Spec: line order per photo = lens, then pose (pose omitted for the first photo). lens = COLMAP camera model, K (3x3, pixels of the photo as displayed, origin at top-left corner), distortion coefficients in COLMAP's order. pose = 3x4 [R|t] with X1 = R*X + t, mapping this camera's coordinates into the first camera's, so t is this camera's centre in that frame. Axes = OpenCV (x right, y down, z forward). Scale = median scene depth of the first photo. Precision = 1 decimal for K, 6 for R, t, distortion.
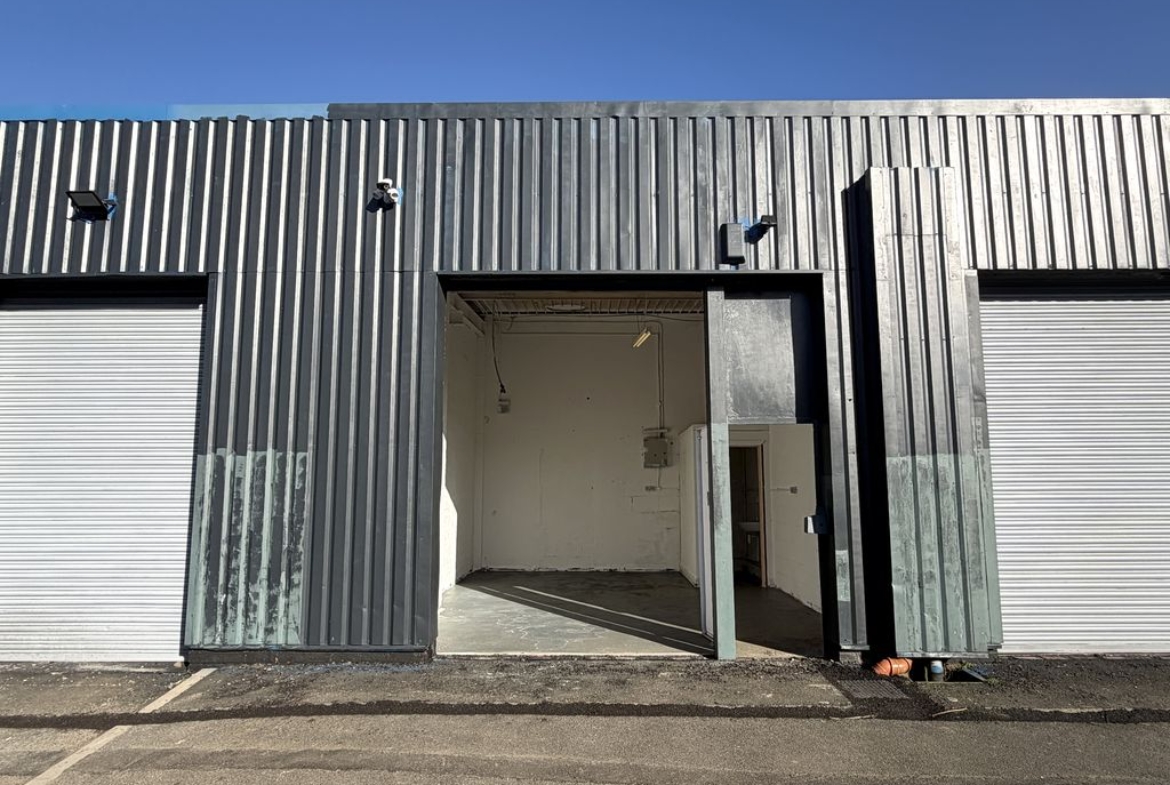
lens RADIAL K [[706.9, 0, 585.0], [0, 706.9, 392.5], [0, 0, 1]] dist [0.001652, 0.000926]
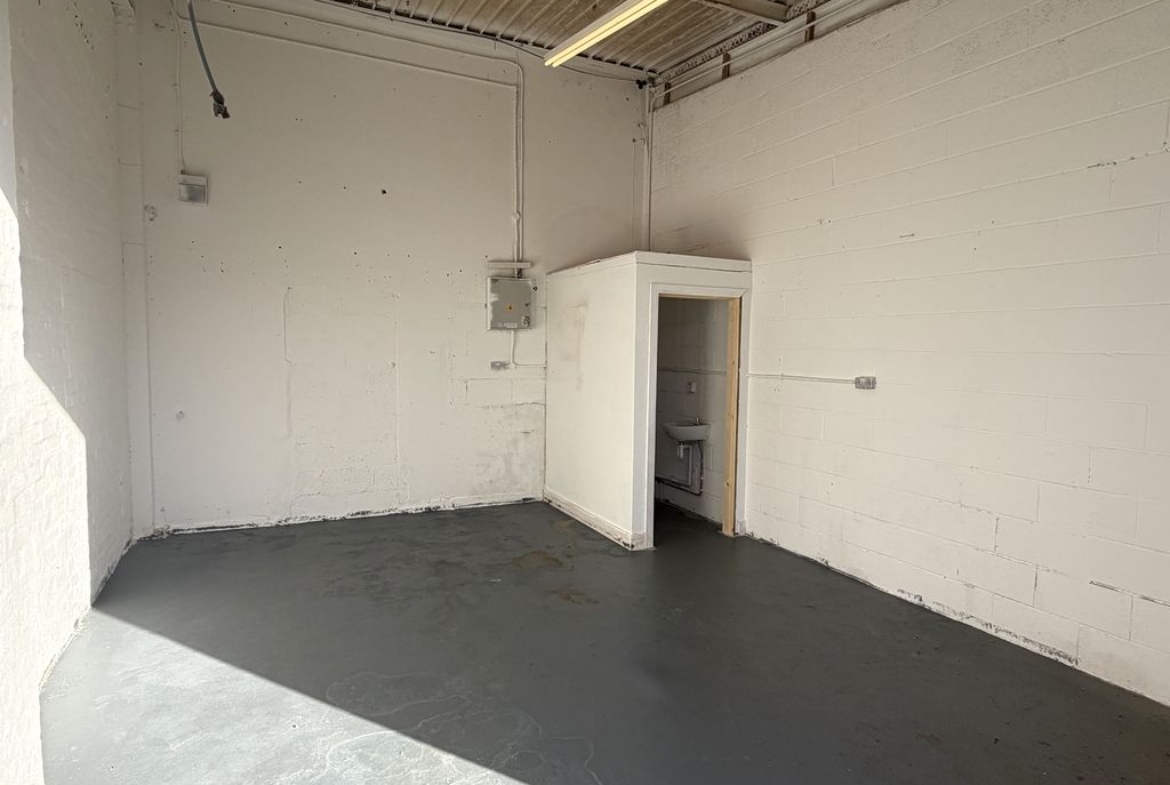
lens RADIAL K [[686.1, 0, 614.8], [0, 686.1, 392.2], [0, 0, 1]] dist [0.000632, -0.000063]
pose [[0.883281, -0.017269, 0.468526, -0.170281], [-0.078761, 0.979654, 0.184591, 0.092983], [-0.462181, -0.199947, 0.863950, 0.937298]]
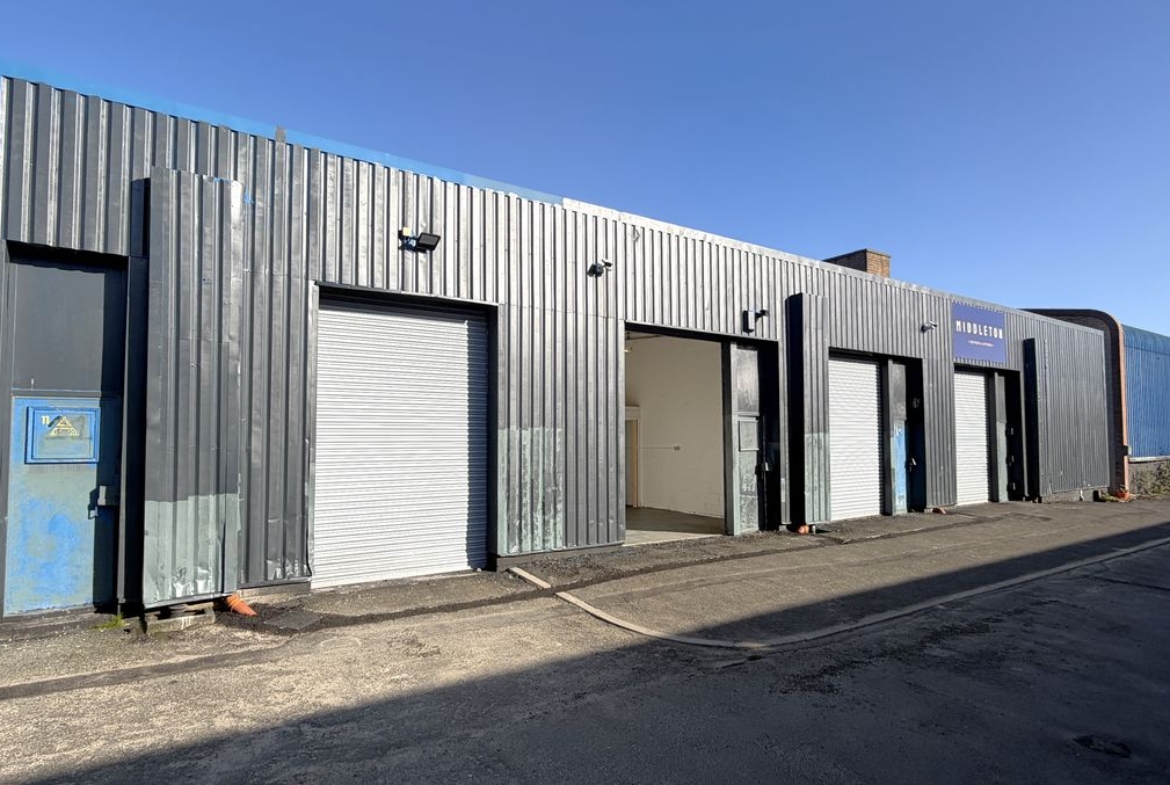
lens RADIAL K [[628.8, 0, 586.2], [0, 628.8, 407.6], [0, 0, 1]] dist [-0.000637, -0.000011]
pose [[0.825512, 0.029093, 0.563635, -1.092961], [-0.073855, 0.995651, 0.056777, -0.043968], [-0.559532, -0.088497, 0.824071, -0.174708]]
